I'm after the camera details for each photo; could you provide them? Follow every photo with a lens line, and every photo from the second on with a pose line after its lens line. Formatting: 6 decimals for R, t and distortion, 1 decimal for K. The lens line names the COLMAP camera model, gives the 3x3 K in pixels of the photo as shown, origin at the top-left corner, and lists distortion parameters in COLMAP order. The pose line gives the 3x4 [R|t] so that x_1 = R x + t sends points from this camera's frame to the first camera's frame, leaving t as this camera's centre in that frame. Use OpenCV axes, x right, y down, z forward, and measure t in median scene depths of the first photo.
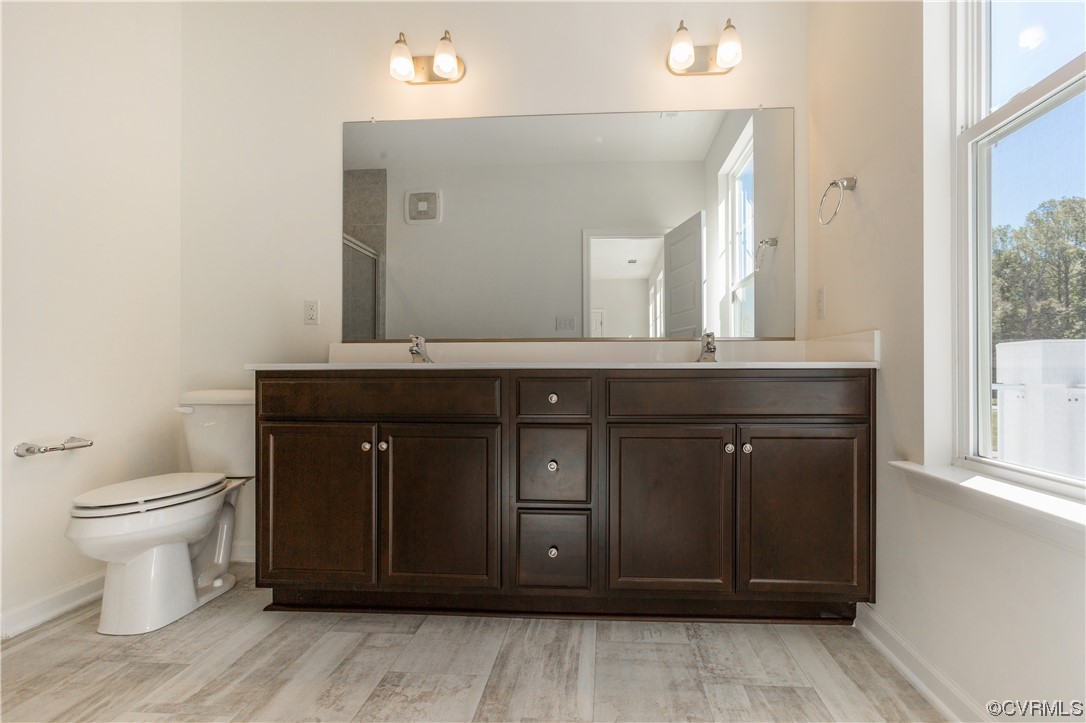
lens RADIAL K [[491.9, 0, 574.6], [0, 491.9, 363.7], [0, 0, 1]] dist [-0.004881, 0.007401]
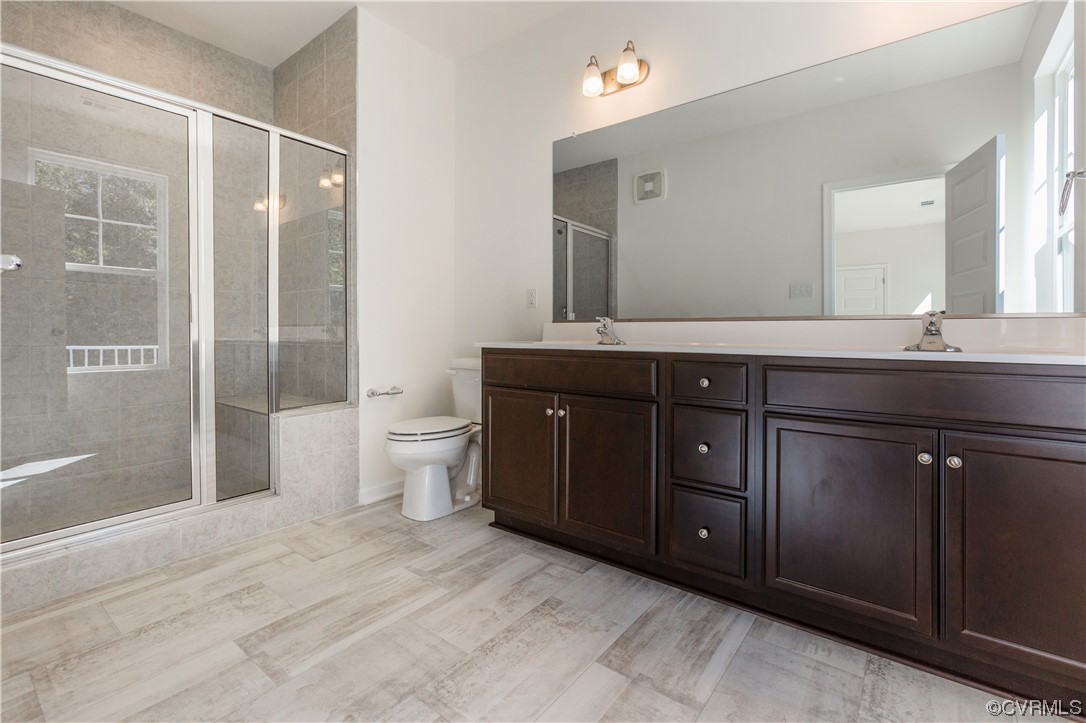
lens RADIAL K [[486.3, 0, 543.4], [0, 486.3, 329.3], [0, 0, 1]] dist [-0.001298, 0.008523]
pose [[0.832506, 0.005928, -0.553984, 0.233770], [-0.001747, 0.999966, 0.008076, -0.047438], [0.554013, -0.005756, 0.832488, -0.023608]]
